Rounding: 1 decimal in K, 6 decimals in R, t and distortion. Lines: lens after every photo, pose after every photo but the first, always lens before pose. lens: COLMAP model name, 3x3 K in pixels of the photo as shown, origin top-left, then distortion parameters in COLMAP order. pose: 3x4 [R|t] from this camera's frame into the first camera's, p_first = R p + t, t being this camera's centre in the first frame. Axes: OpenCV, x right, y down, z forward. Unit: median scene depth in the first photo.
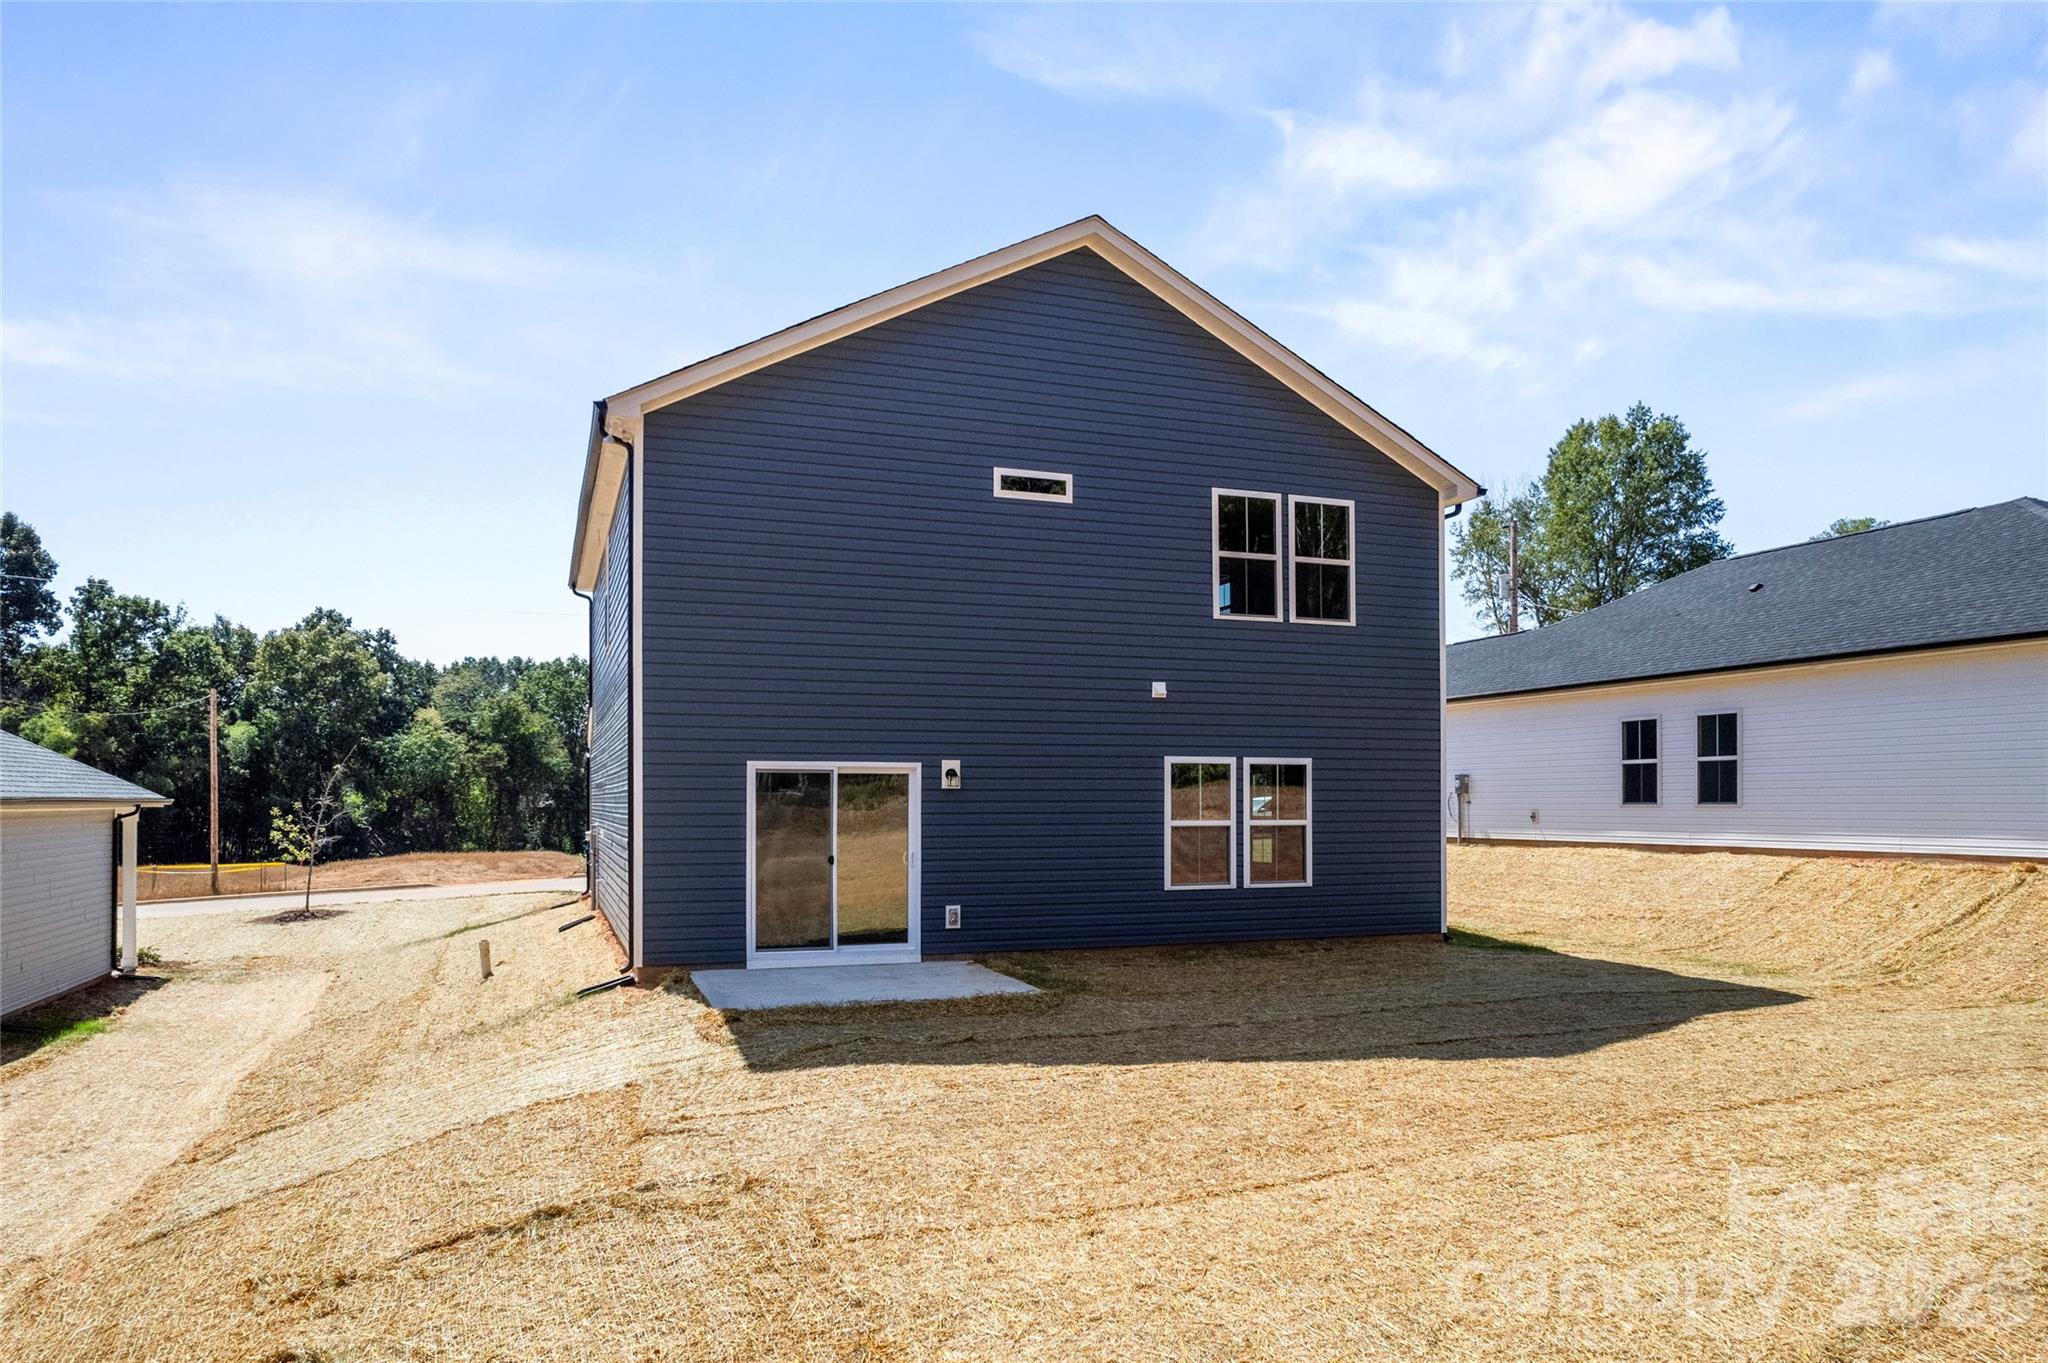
lens RADIAL K [[1341.3, 0, 1024.0], [0, 1341.3, 681.5], [0, 0, 1]] dist [-0.018784, 0.003927]
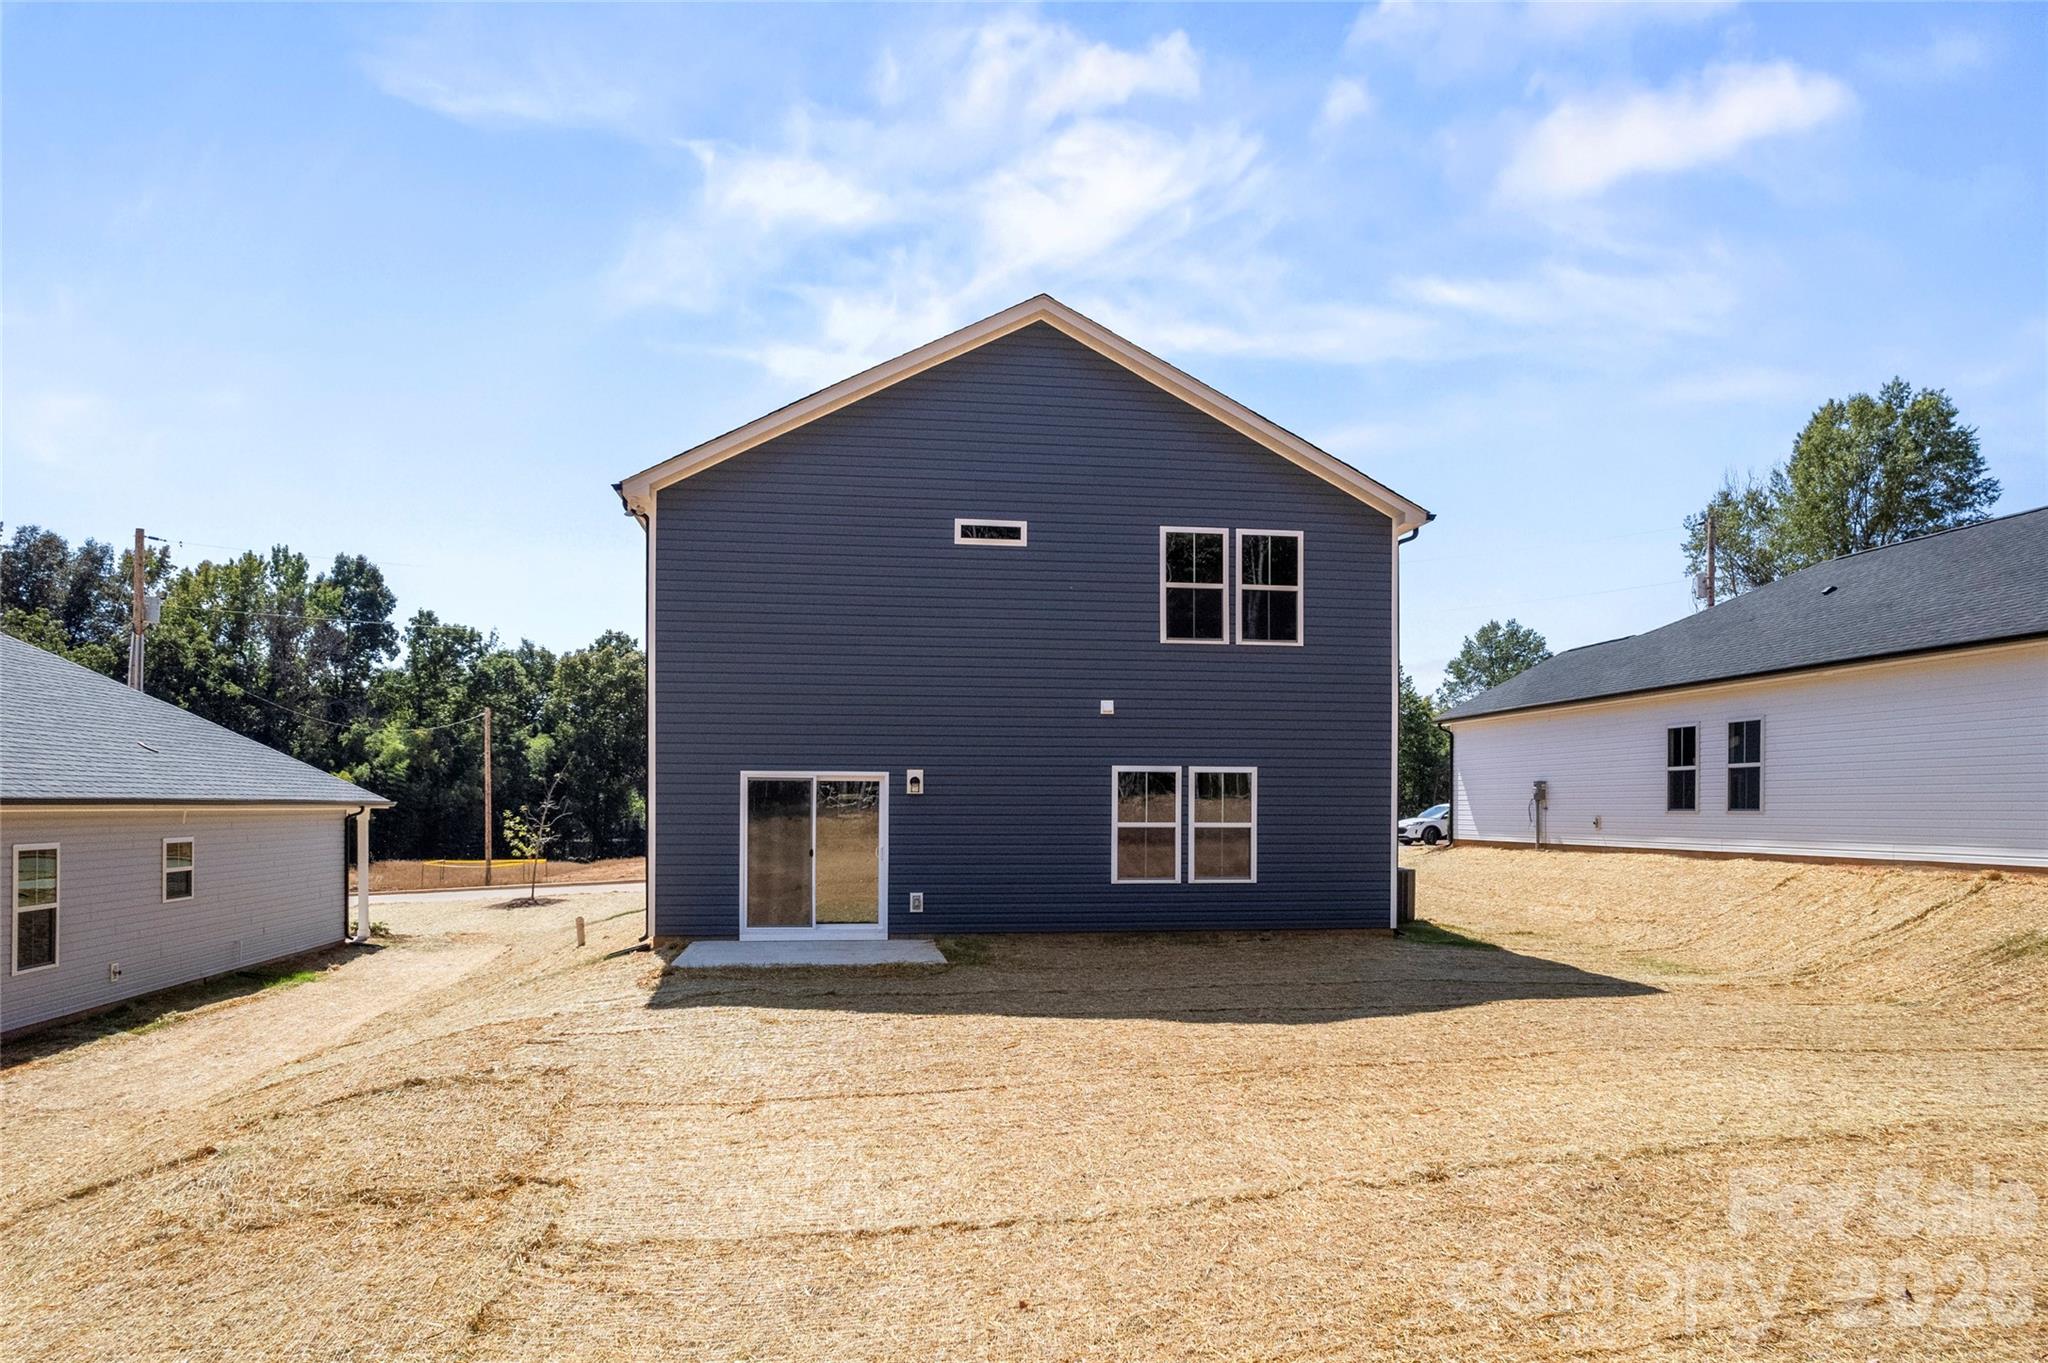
lens RADIAL K [[1351.3, 0, 1029.2], [0, 1351.3, 685.1], [0, 0, 1]] dist [-0.024523, -0.000003]
pose [[0.978239, -0.014877, -0.206949, 0.256084], [0.014561, 0.999889, -0.003052, -0.009347], [0.206971, -0.000028, 0.978347, -0.124222]]
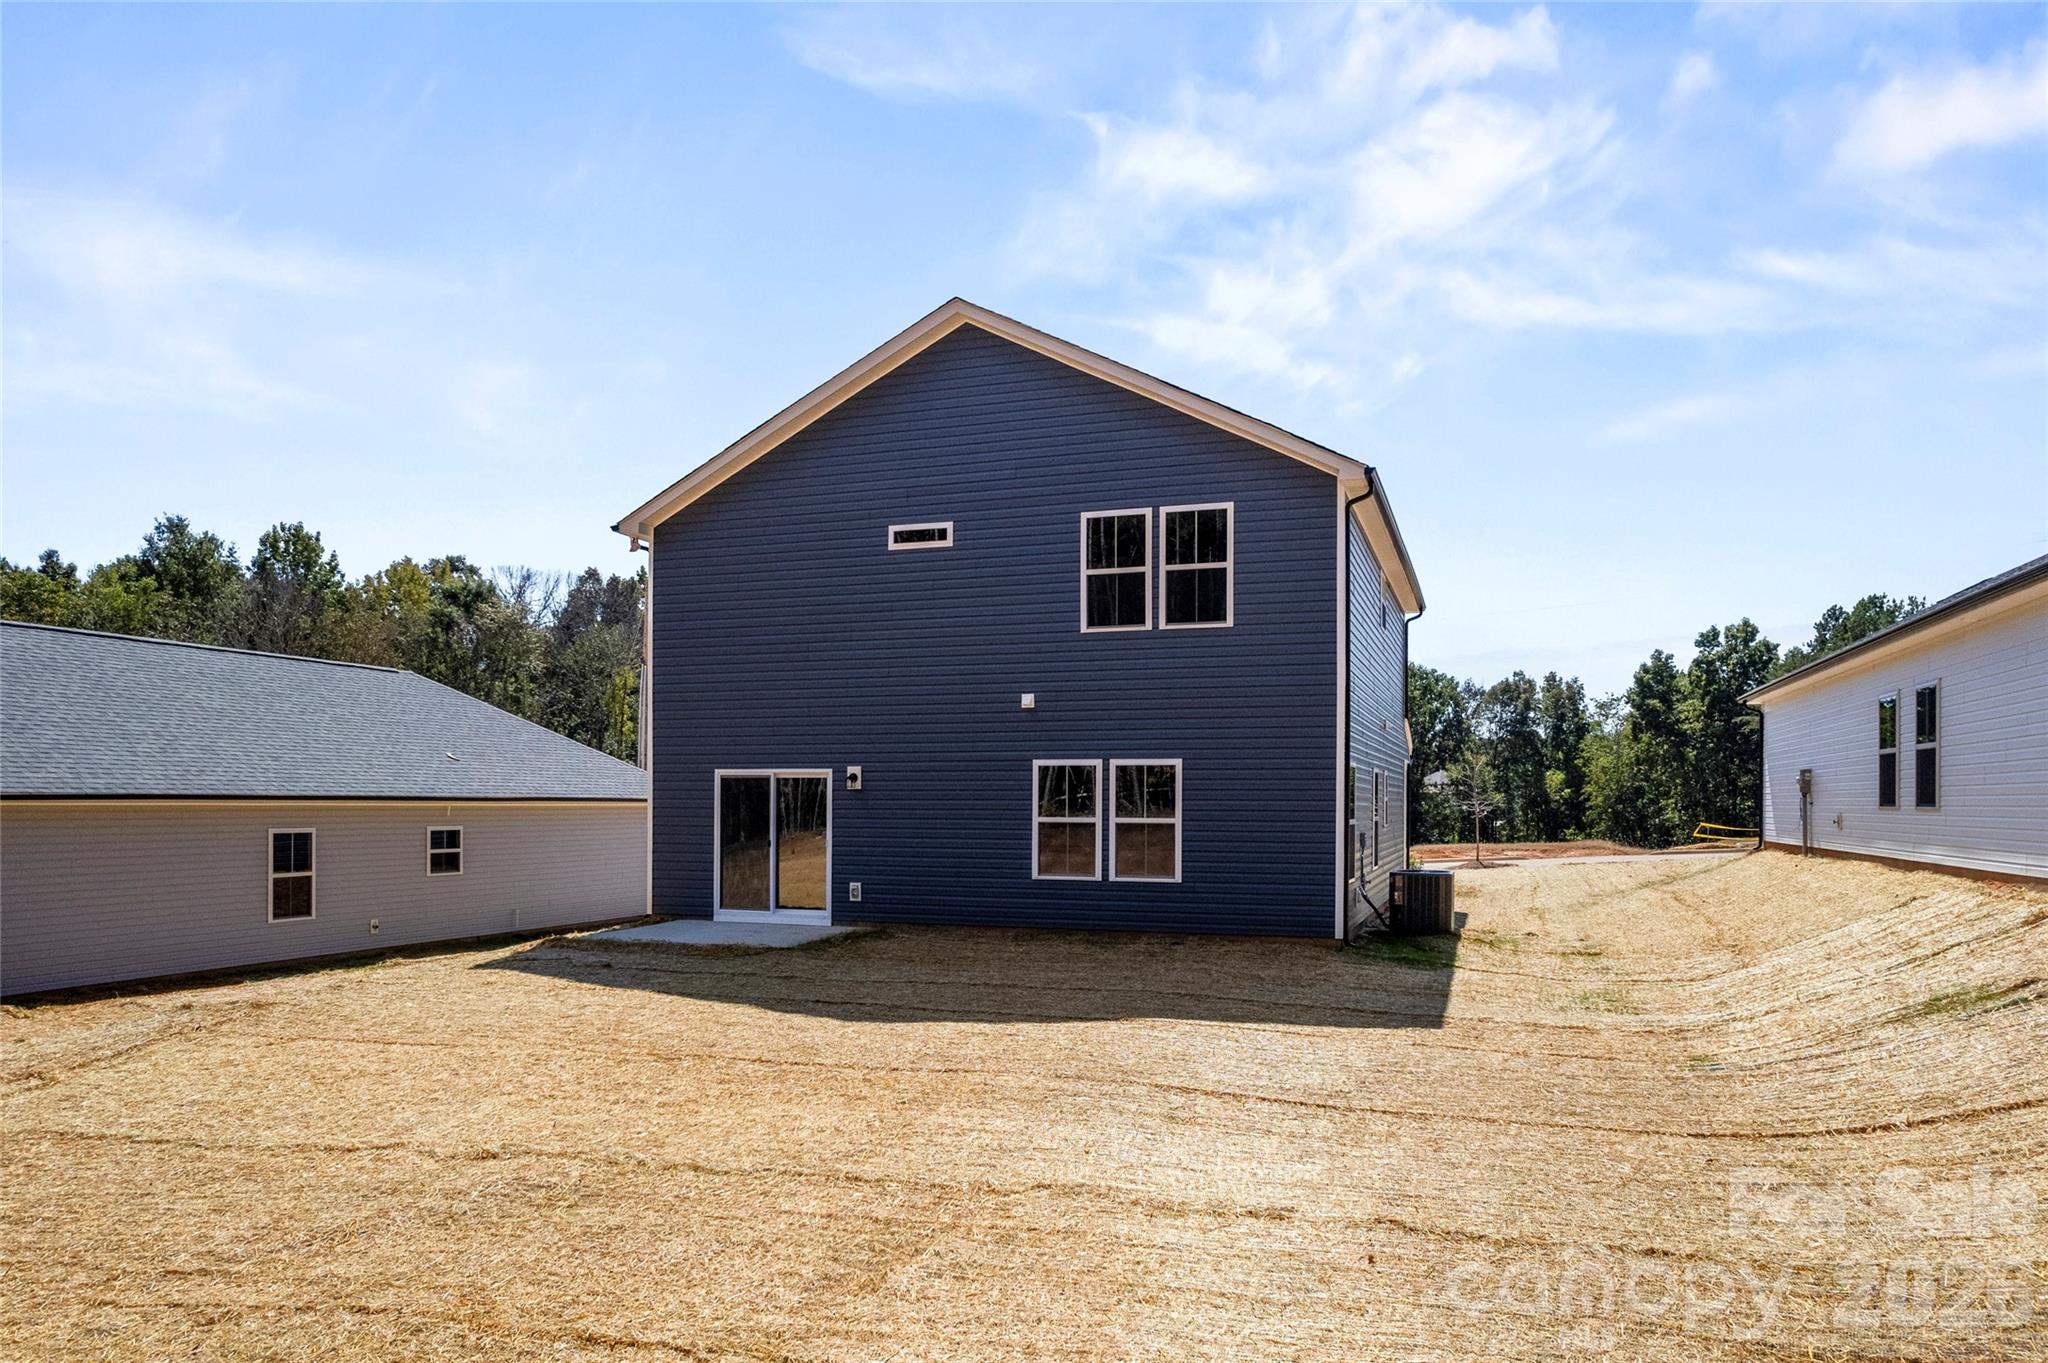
lens RADIAL K [[1351.3, 0, 1029.2], [0, 1351.3, 685.1], [0, 0, 1]] dist [-0.024523, -0.000003]
pose [[0.768358, -0.051742, -0.637925, 0.773909], [0.053737, 0.998423, -0.016257, 0.010761], [0.637760, -0.021789, 0.769927, 0.120470]]
